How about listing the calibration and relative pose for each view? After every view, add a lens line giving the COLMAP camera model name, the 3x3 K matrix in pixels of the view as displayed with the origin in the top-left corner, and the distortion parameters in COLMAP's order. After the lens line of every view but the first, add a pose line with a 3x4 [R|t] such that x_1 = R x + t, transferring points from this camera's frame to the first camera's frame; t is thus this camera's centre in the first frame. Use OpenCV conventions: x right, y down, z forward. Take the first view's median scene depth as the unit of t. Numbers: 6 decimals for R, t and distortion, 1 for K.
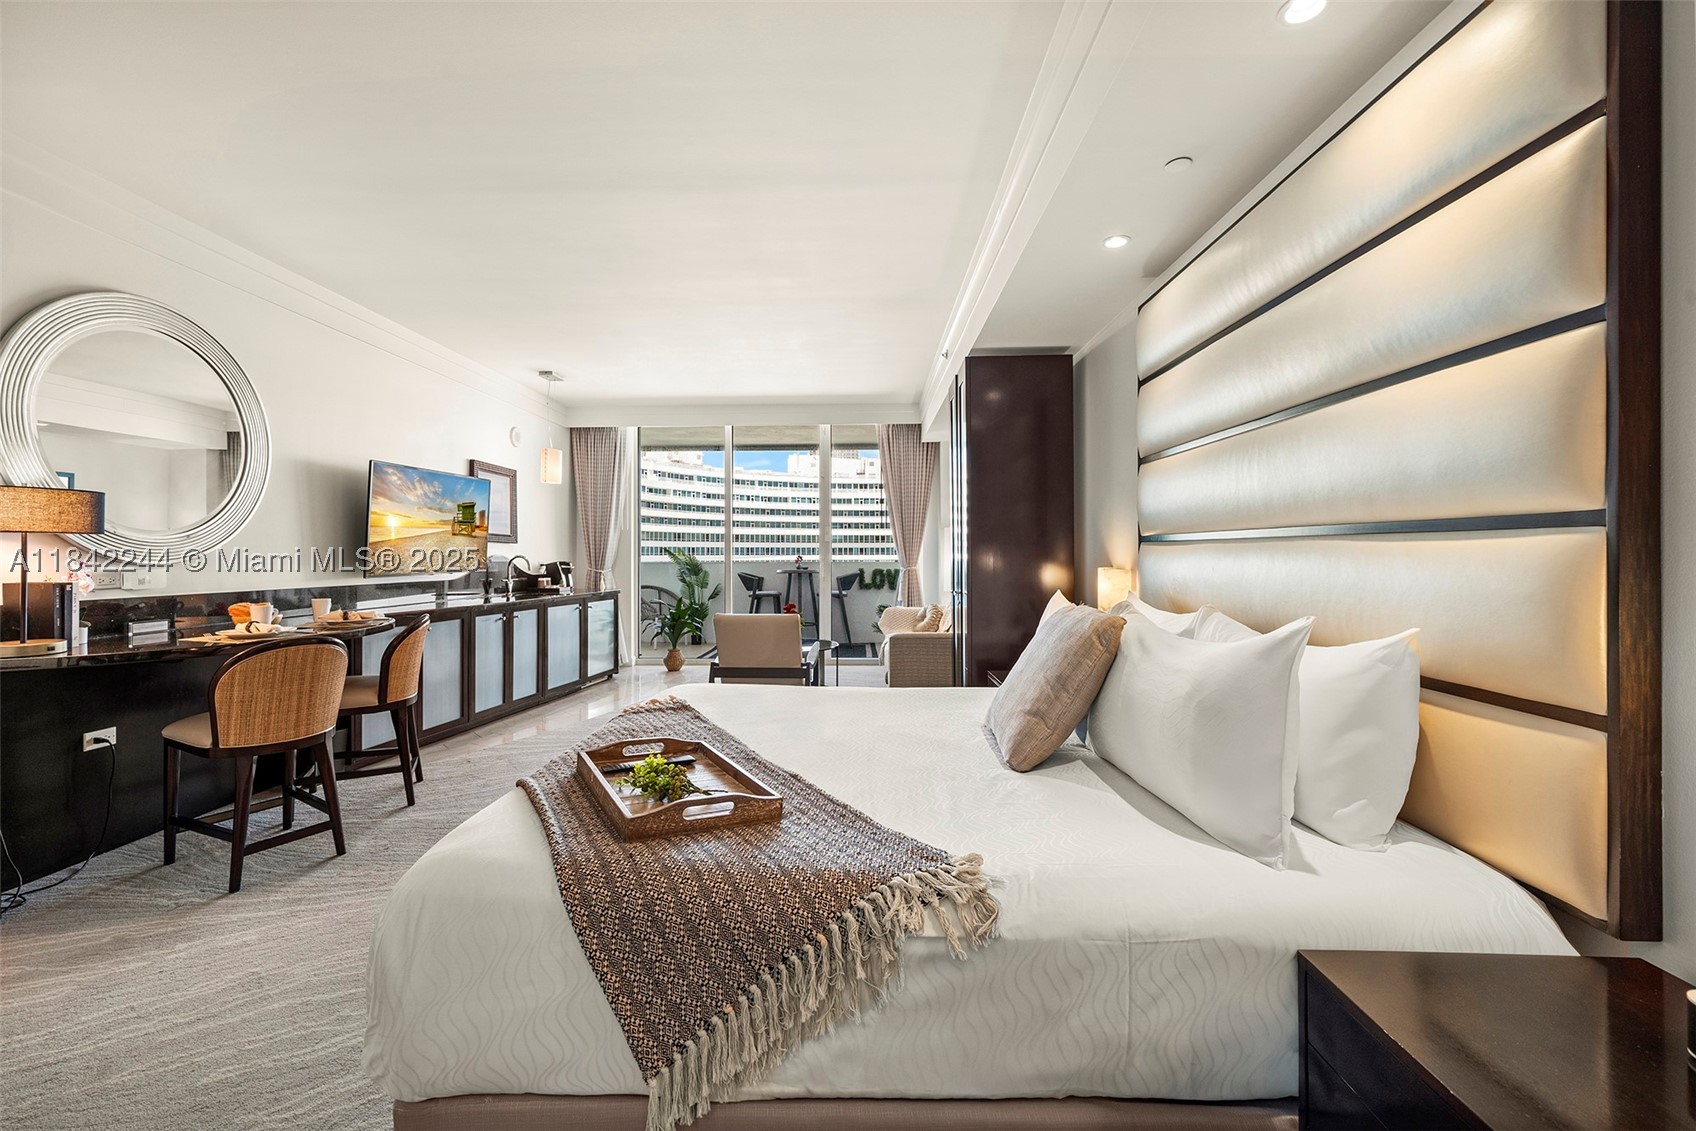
lens RADIAL K [[684.3, 0, 839.7], [0, 684.3, 552.2], [0, 0, 1]] dist [-0.003992, -0.000362]
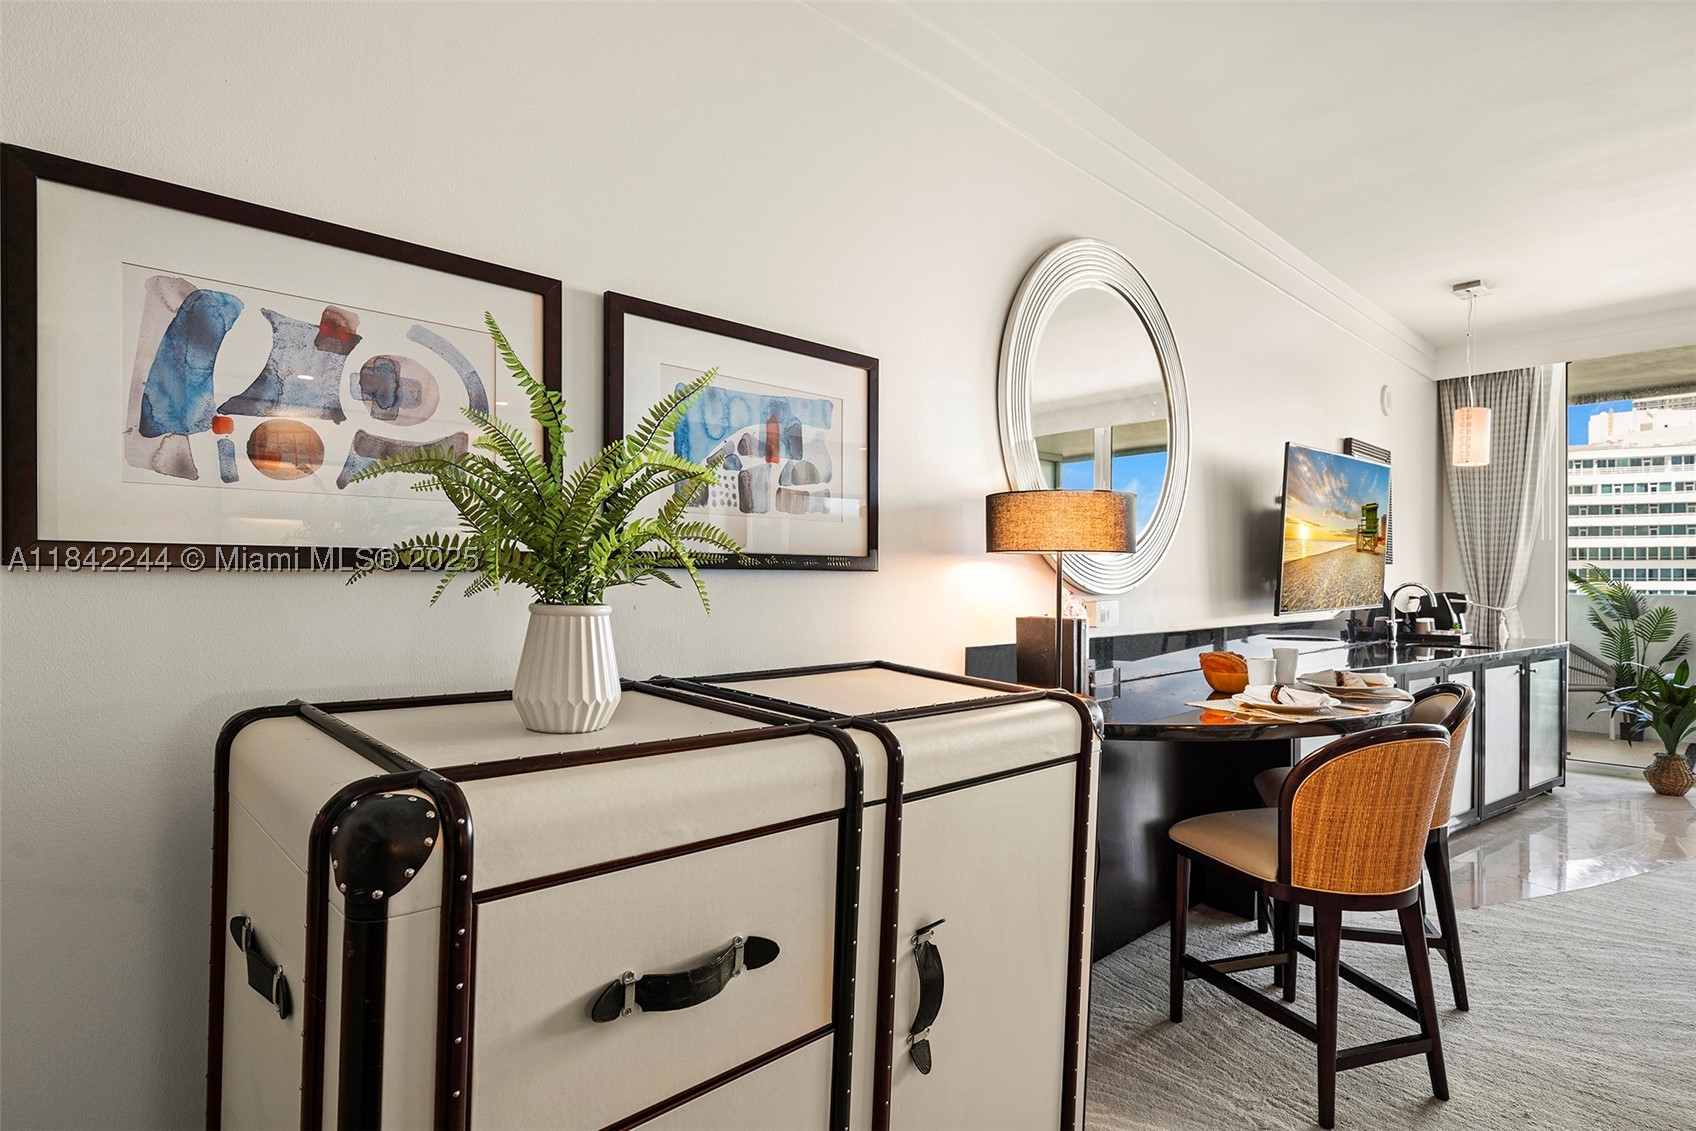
lens RADIAL K [[853.2, 0, 839.2], [0, 853.2, 578.8], [0, 0, 1]] dist [-0.001696, -0.001043]
pose [[0.704092, 0.003053, -0.710102, -0.246482], [-0.000722, 0.999993, 0.003583, -0.001119], [0.710108, -0.002010, 0.704090, 0.053104]]
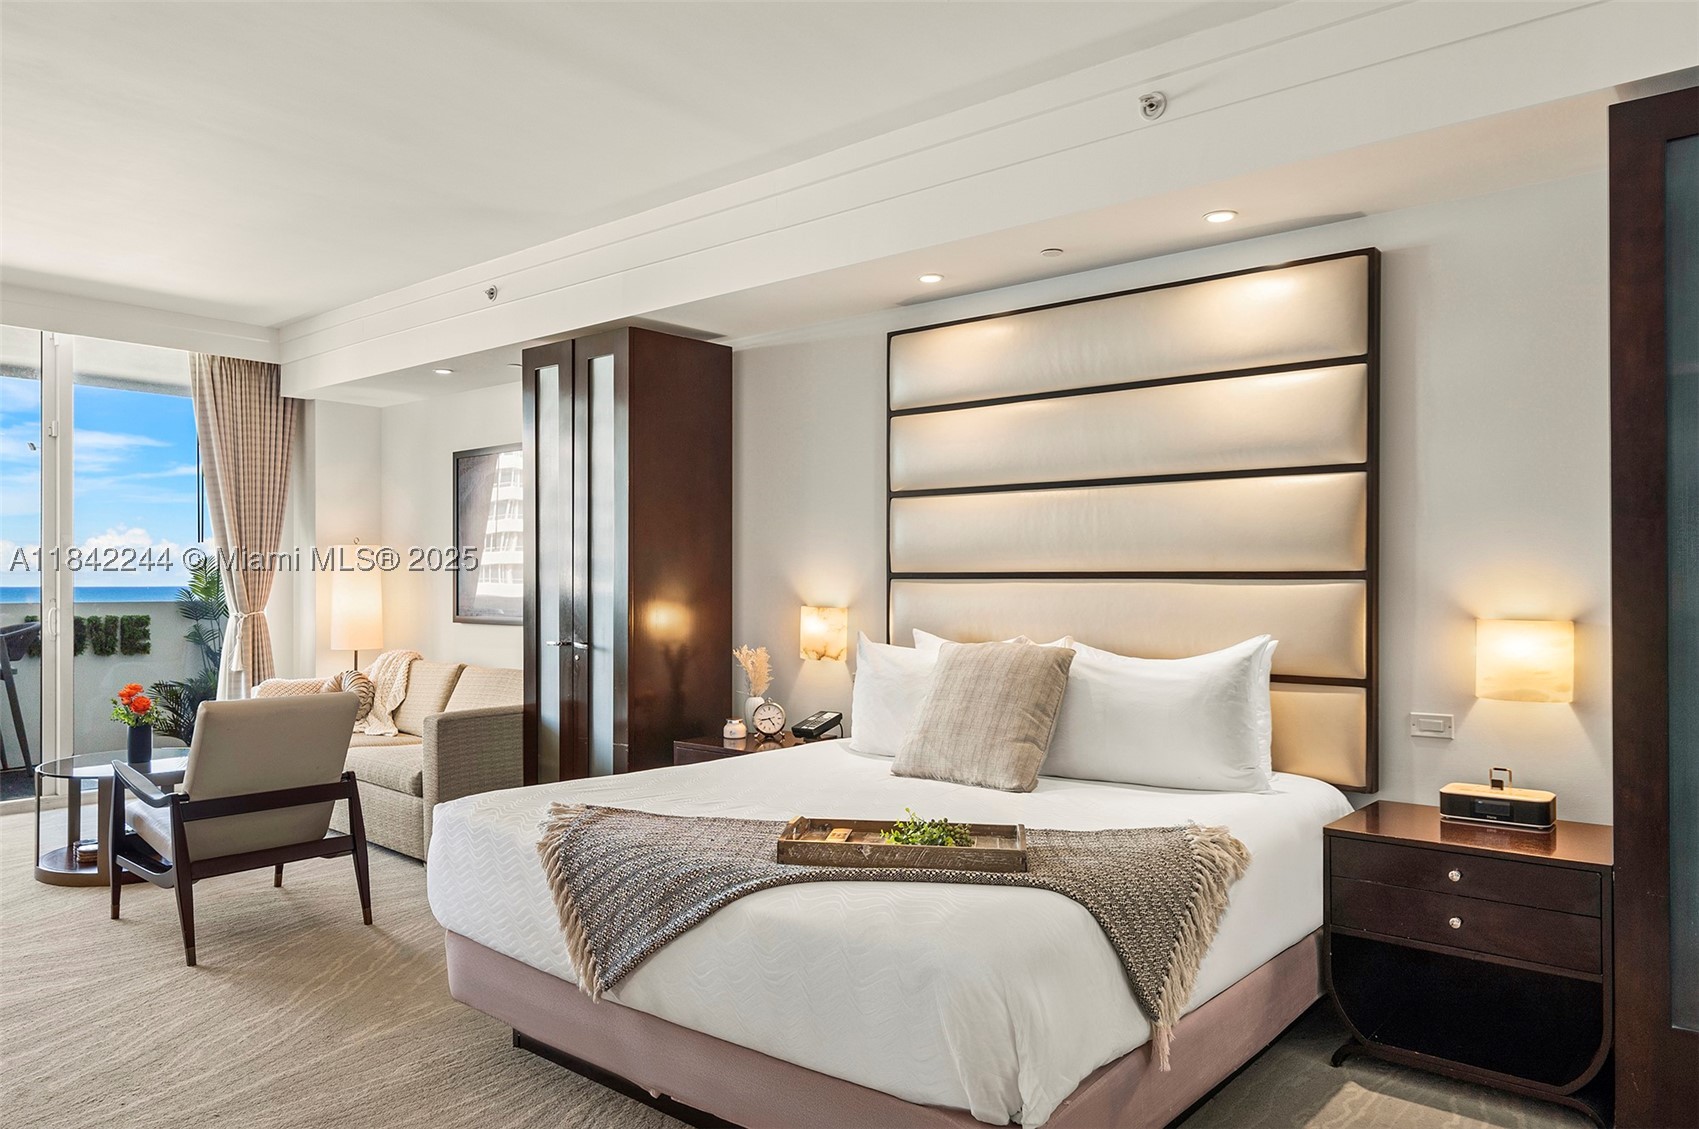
lens RADIAL K [[1146.5, 0, 844.7], [0, 1146.5, 581.0], [0, 0, 1]] dist [-0.001128, -0.000797]
pose [[0.618706, 0.003224, 0.785616, -0.370600], [-0.003368, 0.999993, -0.001451, -0.004070], [-0.785616, -0.001748, 0.618712, 0.026039]]
